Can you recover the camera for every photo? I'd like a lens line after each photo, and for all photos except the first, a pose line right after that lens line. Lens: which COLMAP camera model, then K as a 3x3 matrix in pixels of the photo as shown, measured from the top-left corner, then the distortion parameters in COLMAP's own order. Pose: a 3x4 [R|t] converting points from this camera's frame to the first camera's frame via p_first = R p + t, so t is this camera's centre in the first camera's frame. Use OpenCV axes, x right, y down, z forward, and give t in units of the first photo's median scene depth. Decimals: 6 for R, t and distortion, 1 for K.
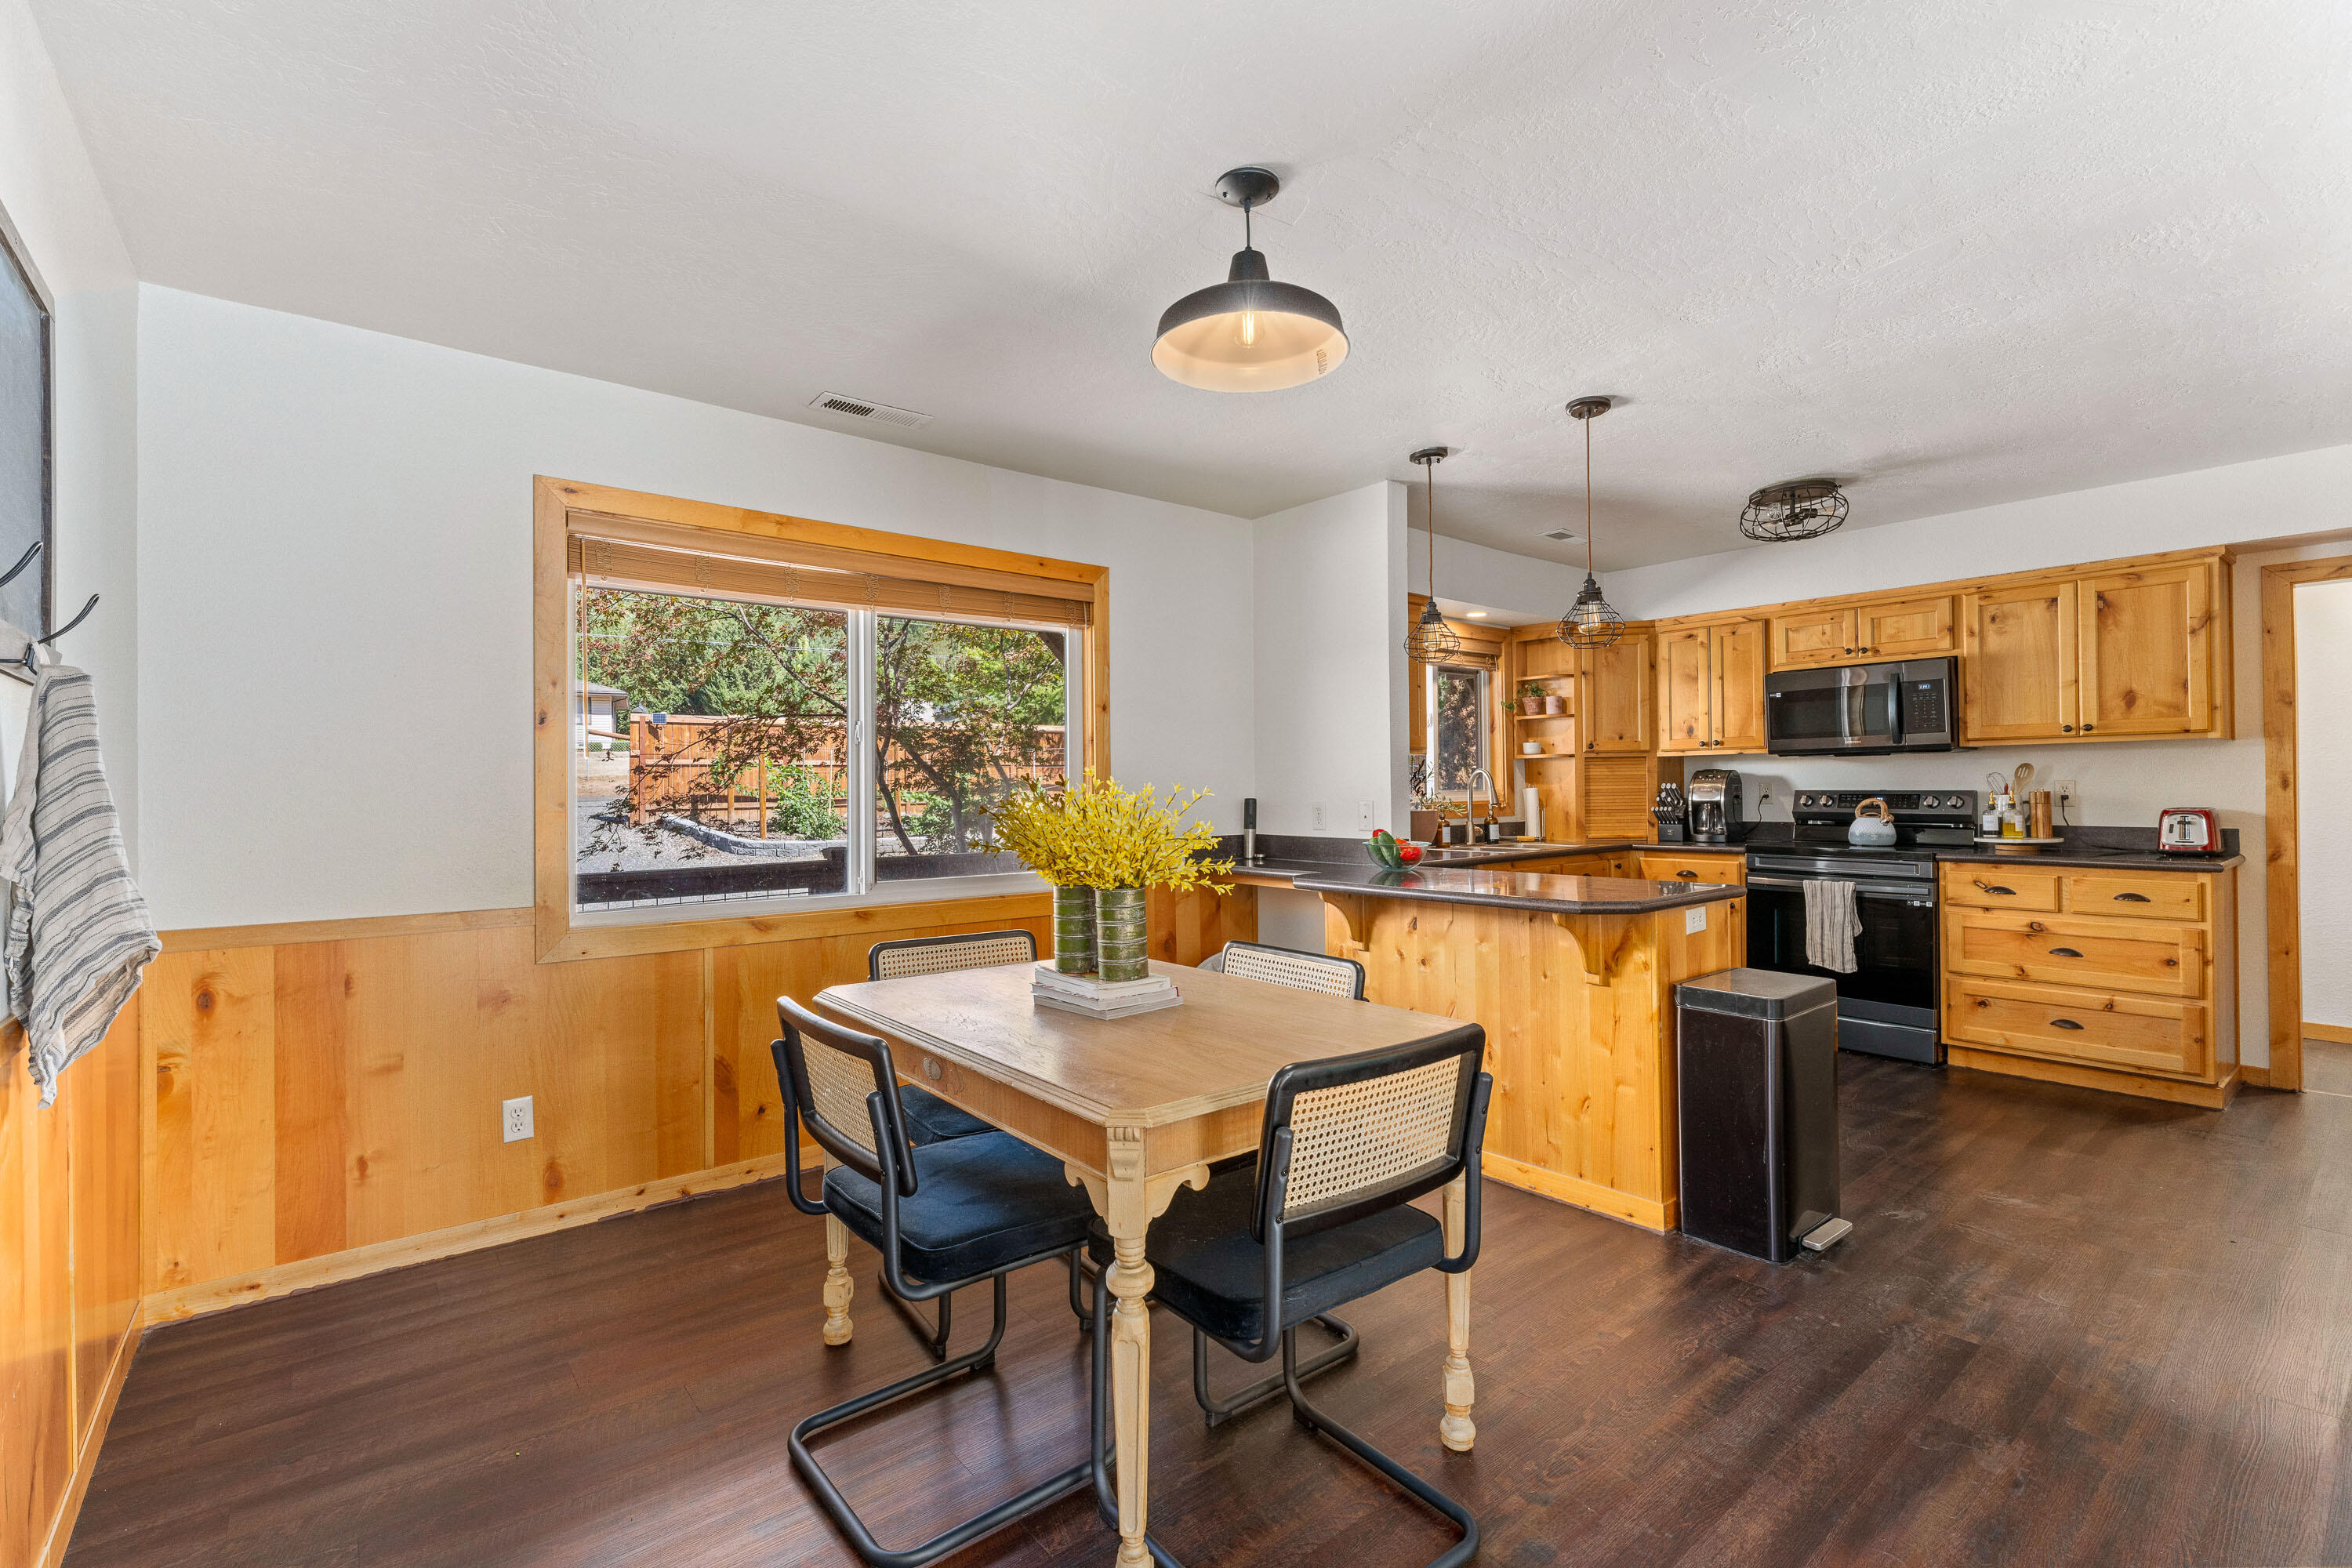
lens RADIAL K [[1023.4, 0, 1180.3], [0, 1023.4, 779.9], [0, 0, 1]] dist [0.000337, -0.000752]
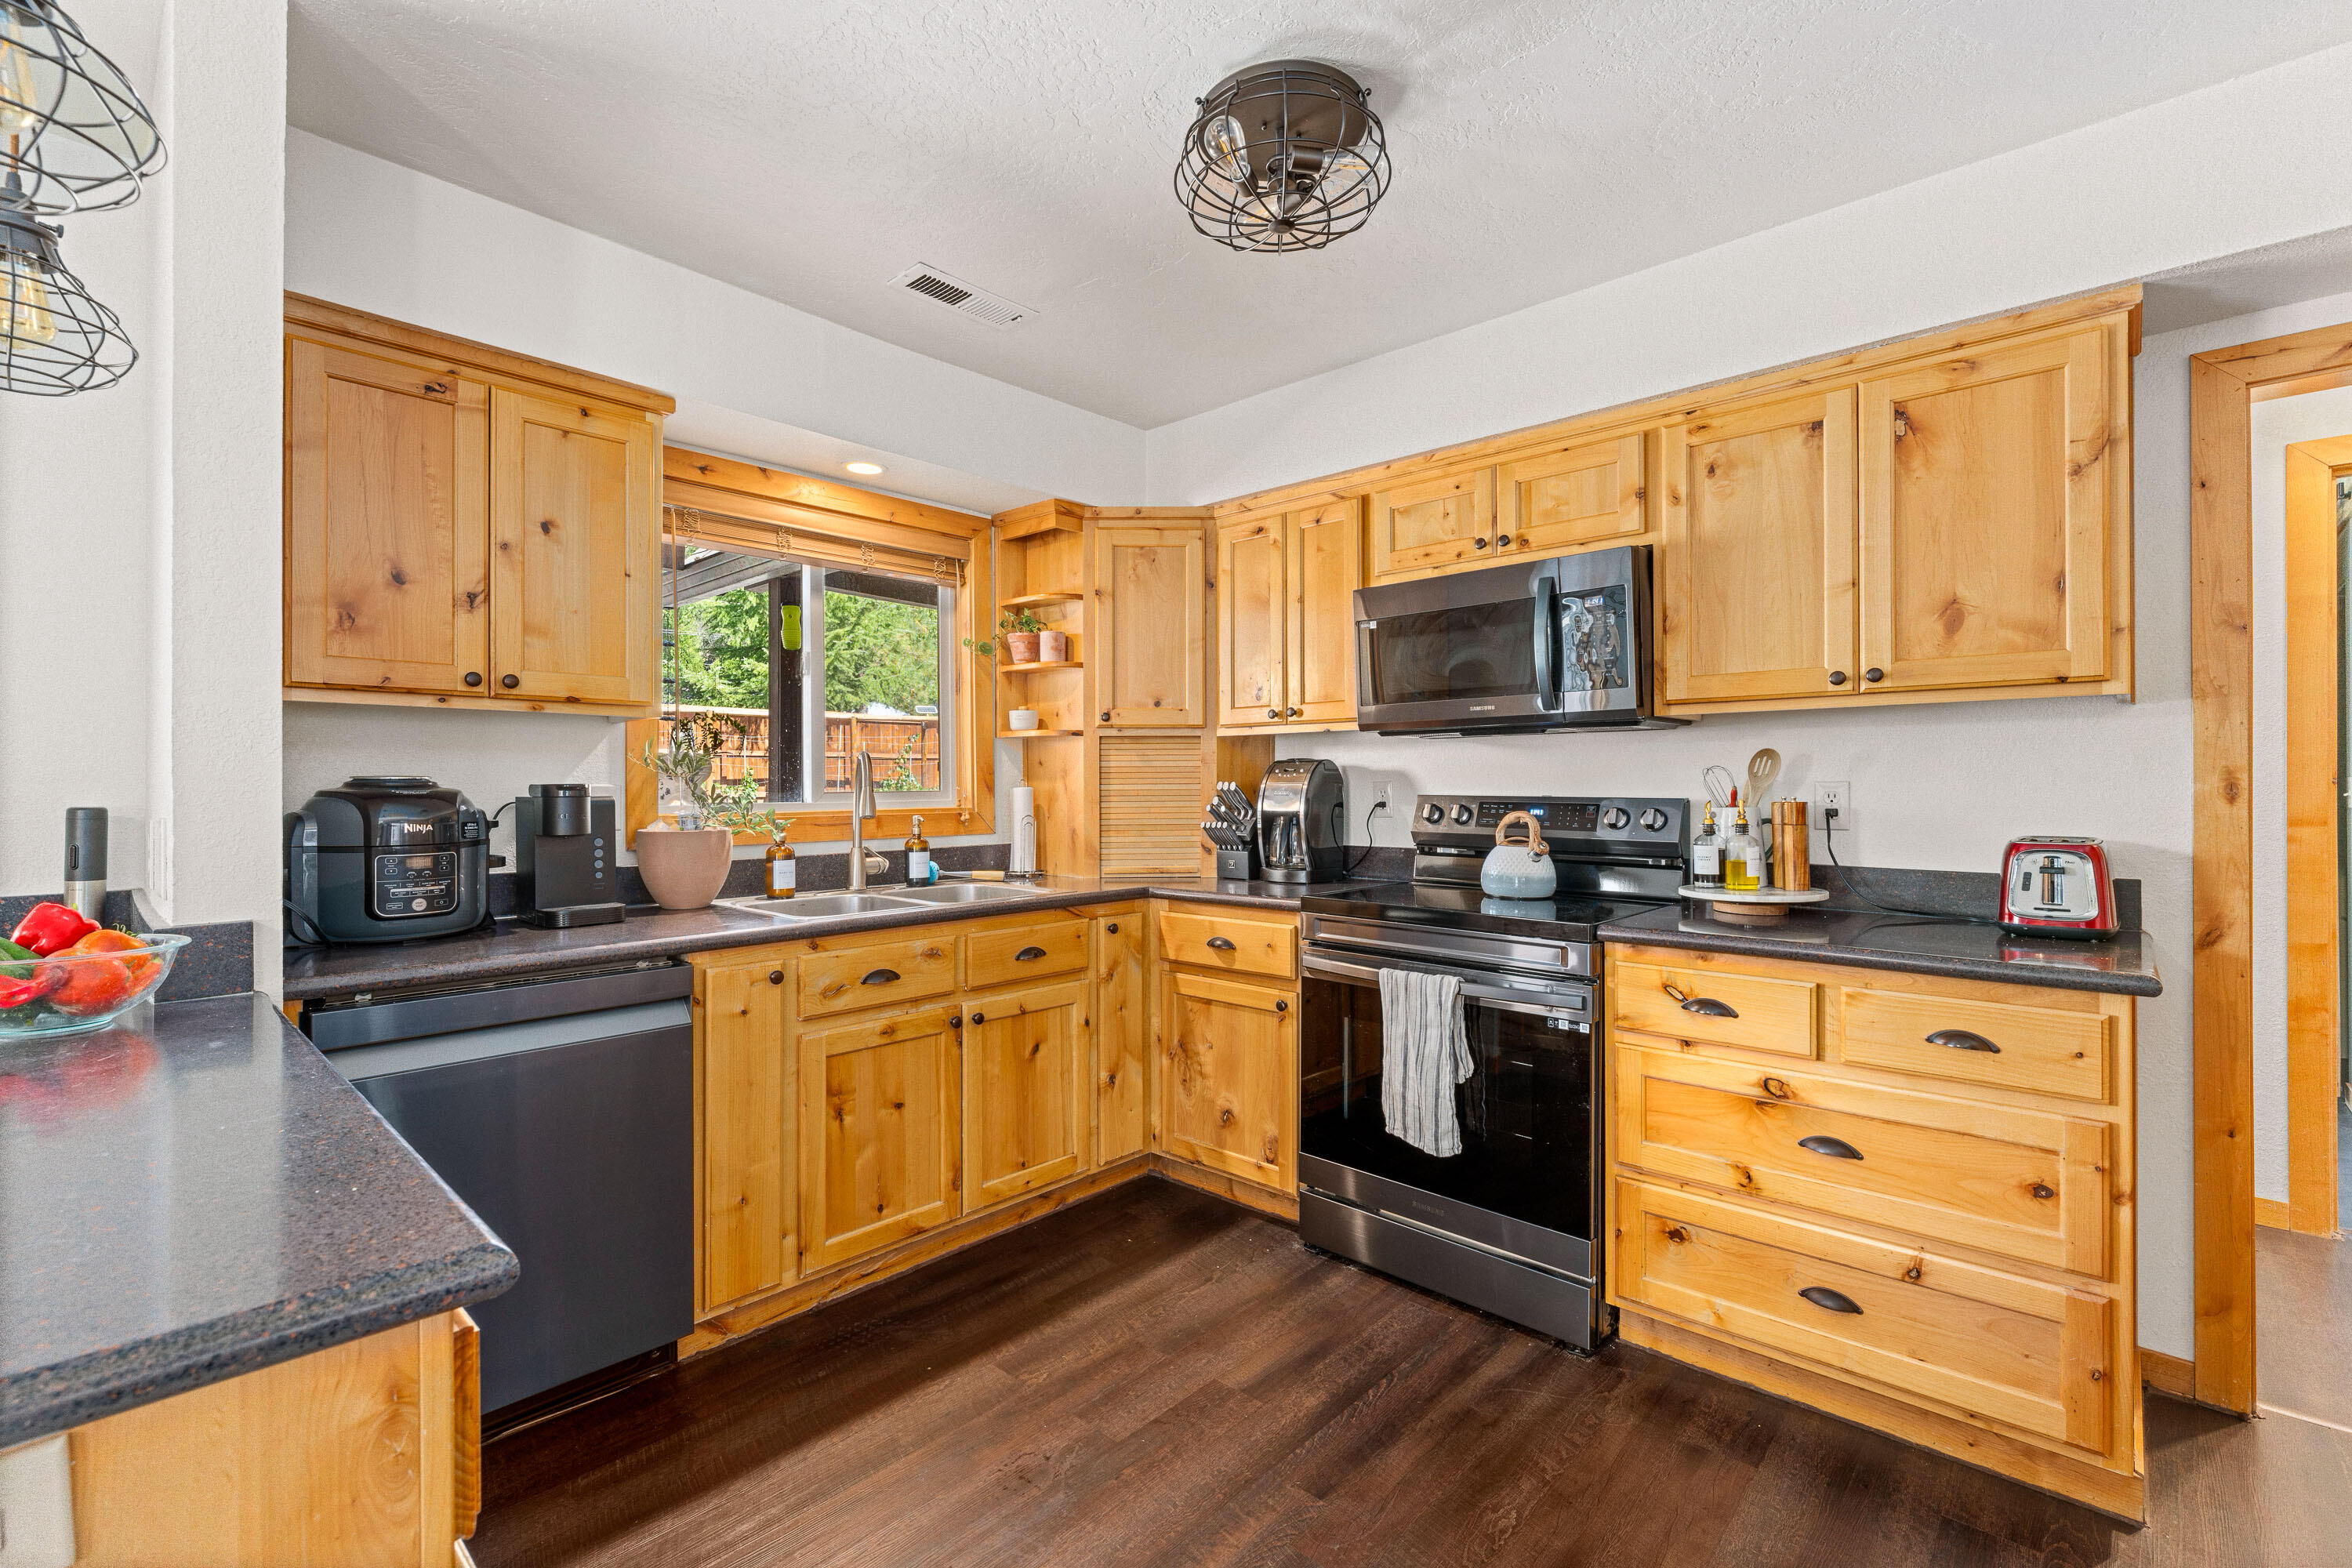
lens RADIAL K [[1023.4, 0, 1177.8], [0, 1023.4, 777.9], [0, 0, 1]] dist [0.000337, -0.000752]
pose [[0.989297, 0.009110, 0.145628, 0.443663], [-0.009389, 0.999955, 0.001226, 0.001152], [-0.145610, -0.002580, 0.989339, 0.514925]]
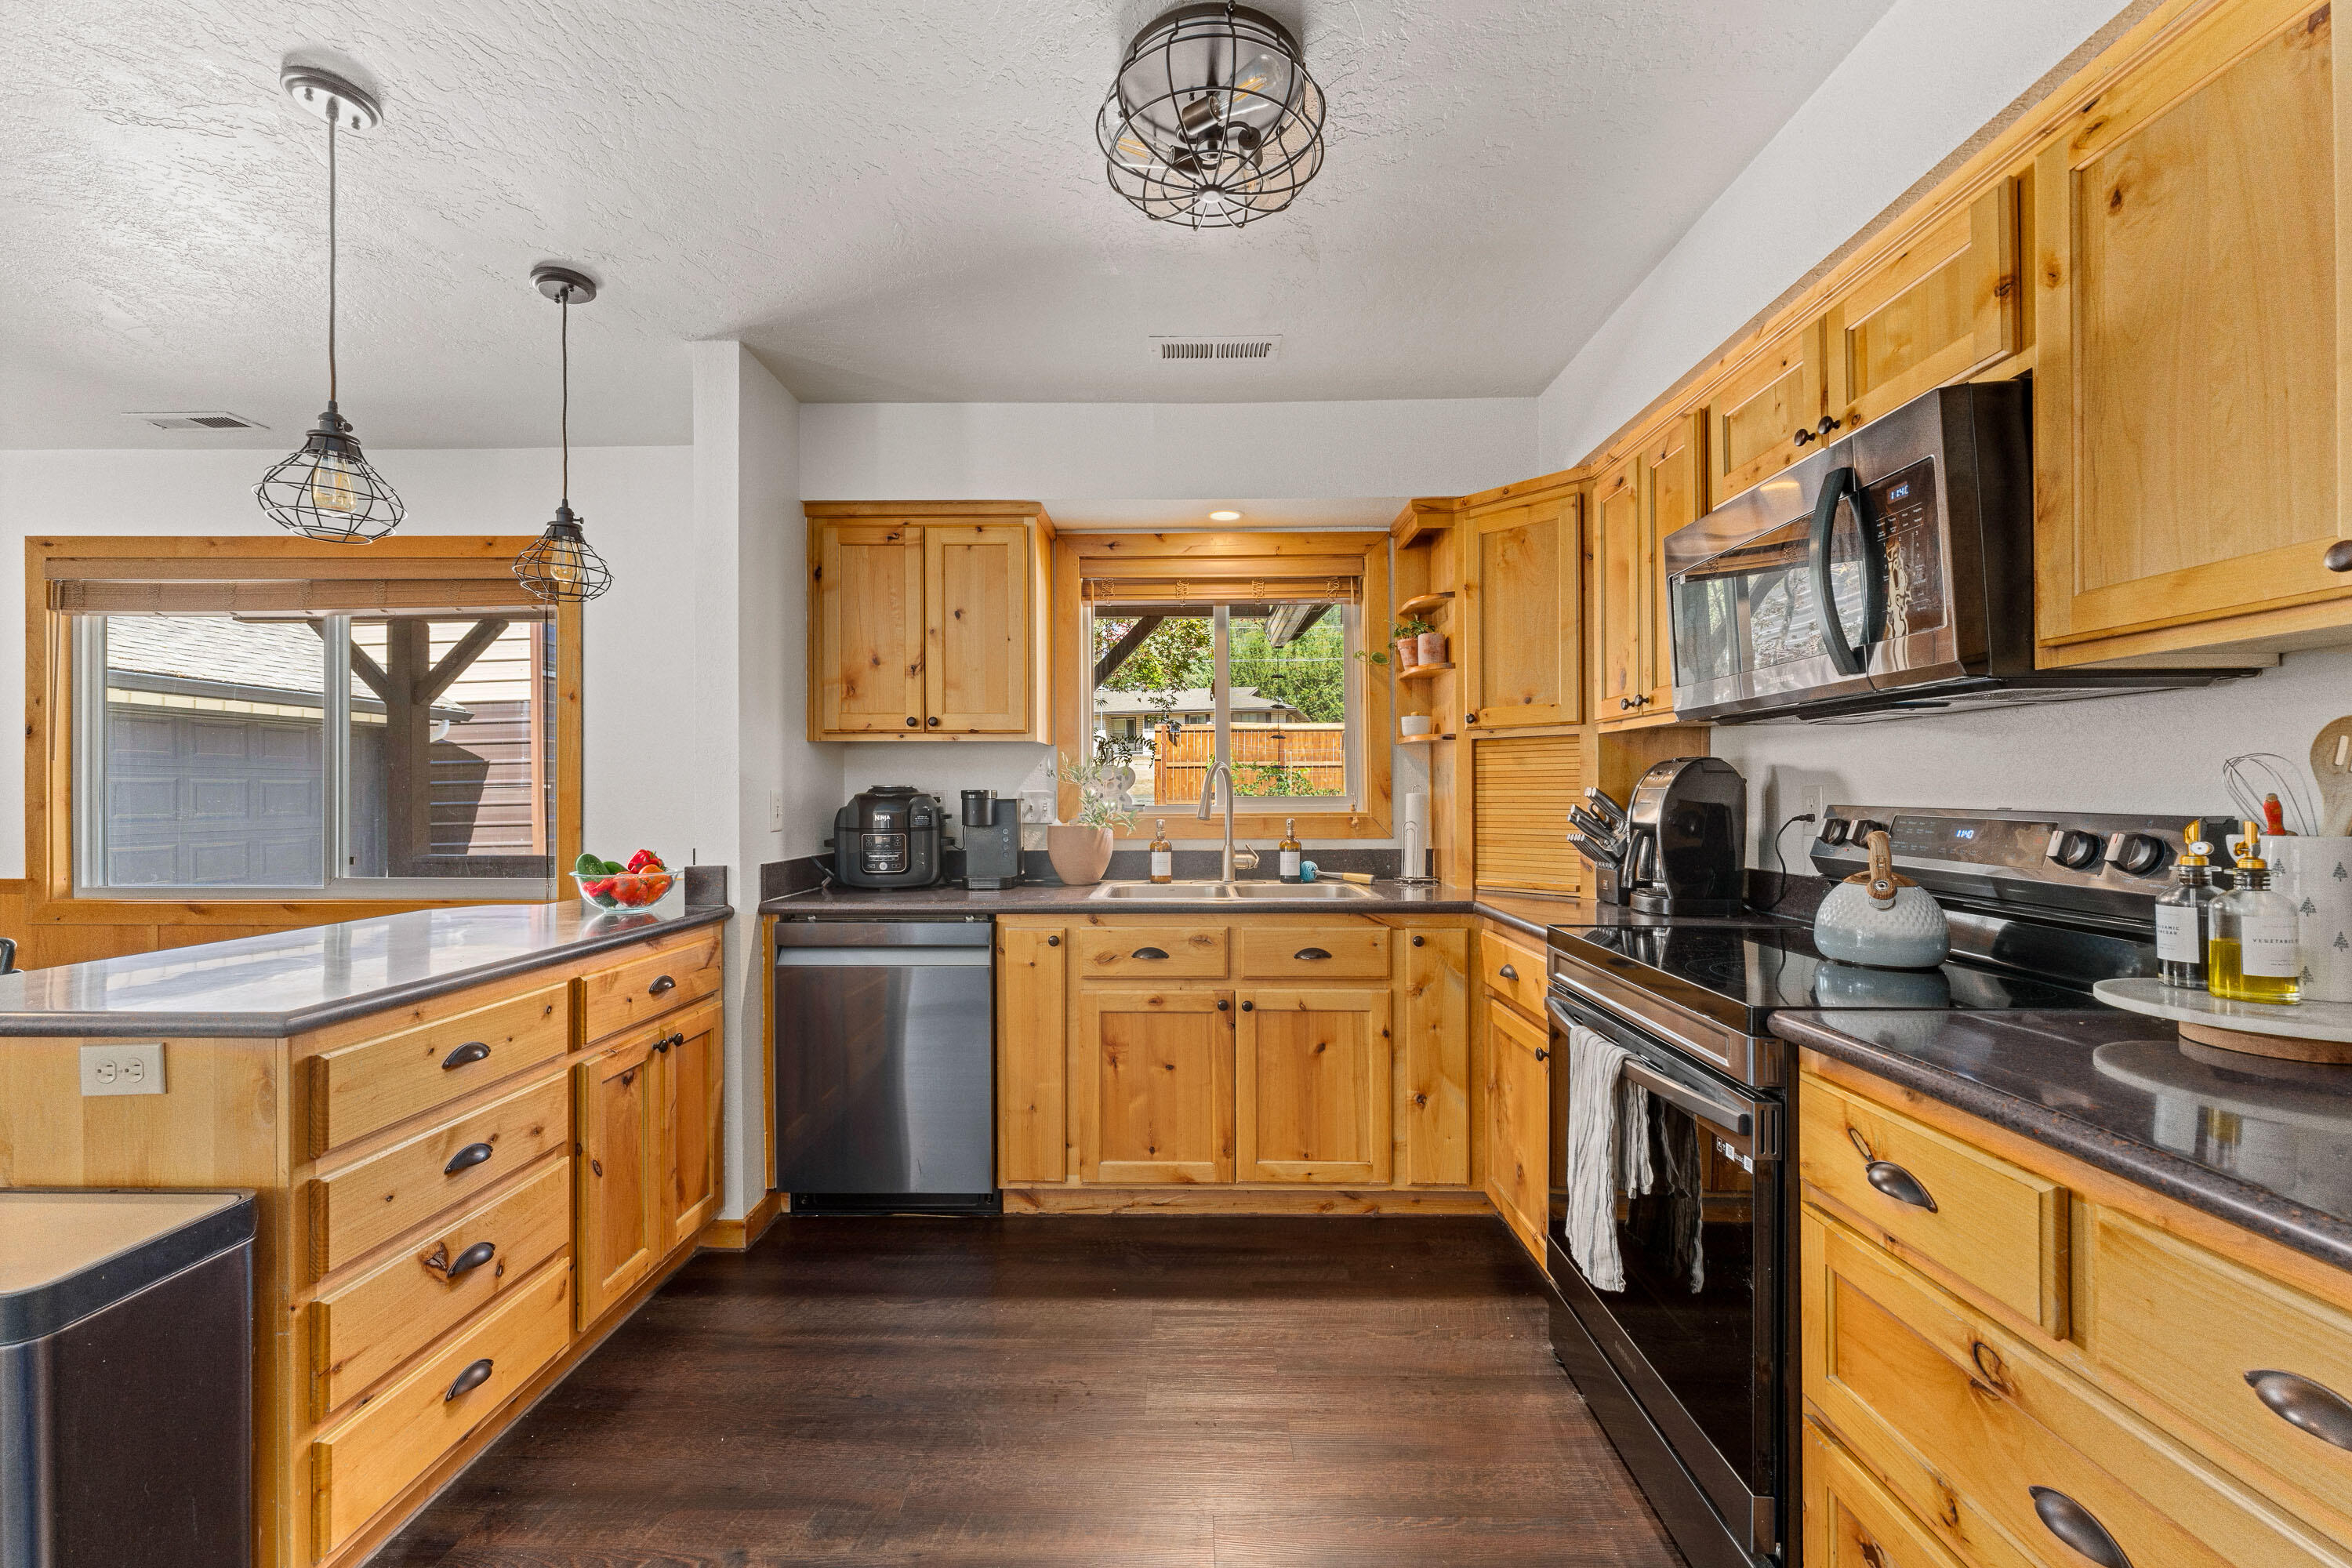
lens RADIAL K [[944.1, 0, 1173.5], [0, 944.1, 791.0], [0, 0, 1]] dist [-0.001480, -0.000768]
pose [[0.770724, 0.008674, -0.637110, 0.748007], [-0.000787, 0.999920, 0.012662, -0.000185], [0.637168, -0.009258, 0.770669, 0.628655]]
